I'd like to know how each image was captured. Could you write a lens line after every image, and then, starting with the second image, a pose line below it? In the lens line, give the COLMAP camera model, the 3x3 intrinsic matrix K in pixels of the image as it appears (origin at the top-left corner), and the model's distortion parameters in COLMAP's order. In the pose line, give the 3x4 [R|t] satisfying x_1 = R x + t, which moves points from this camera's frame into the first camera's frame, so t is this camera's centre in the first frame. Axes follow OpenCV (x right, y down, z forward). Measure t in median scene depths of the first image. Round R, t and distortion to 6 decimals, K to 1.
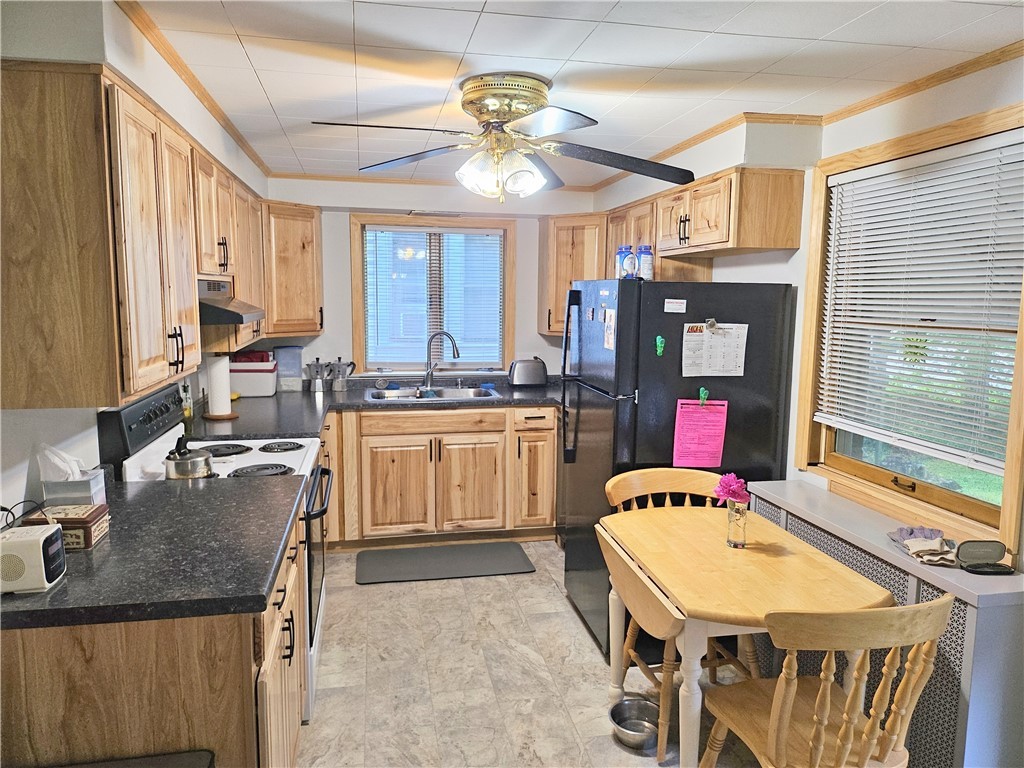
lens RADIAL K [[719.7, 0, 531.6], [0, 719.7, 388.9], [0, 0, 1]] dist [0.064072, -0.082607]
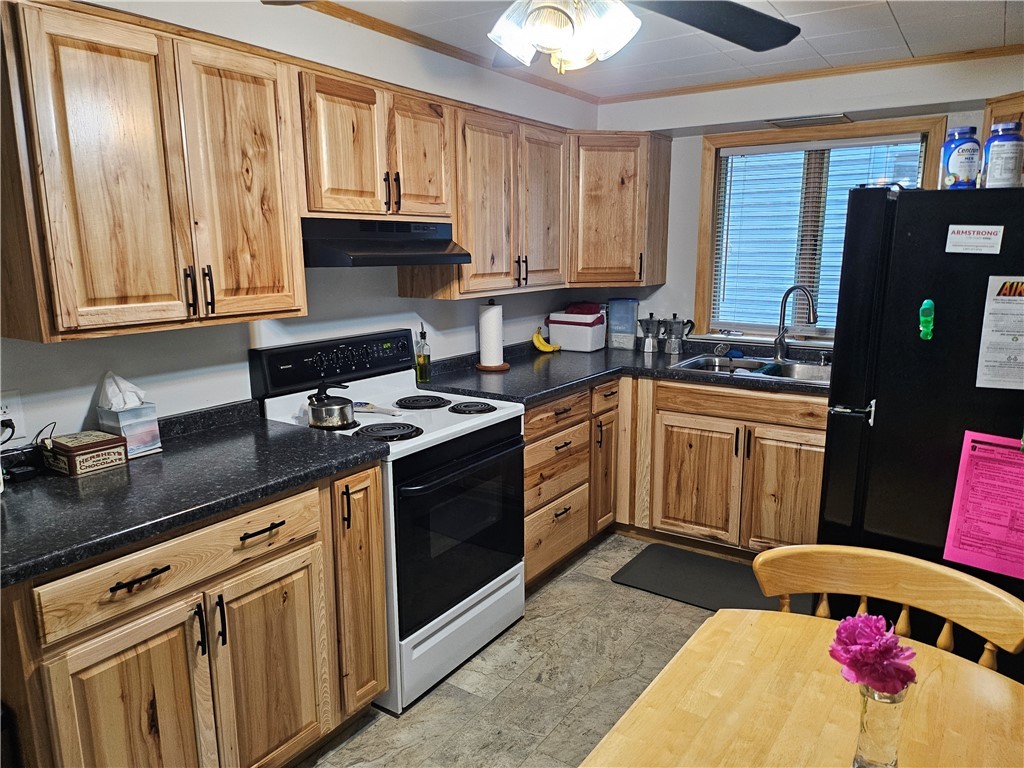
lens RADIAL K [[719.7, 0, 515.7], [0, 719.7, 393.7], [0, 0, 1]] dist [0.064072, -0.082607]
pose [[0.700595, 0.132653, -0.701121, 0.227548], [-0.083979, 0.991068, 0.103595, -0.024902], [0.708600, -0.013699, 0.705477, 0.292269]]
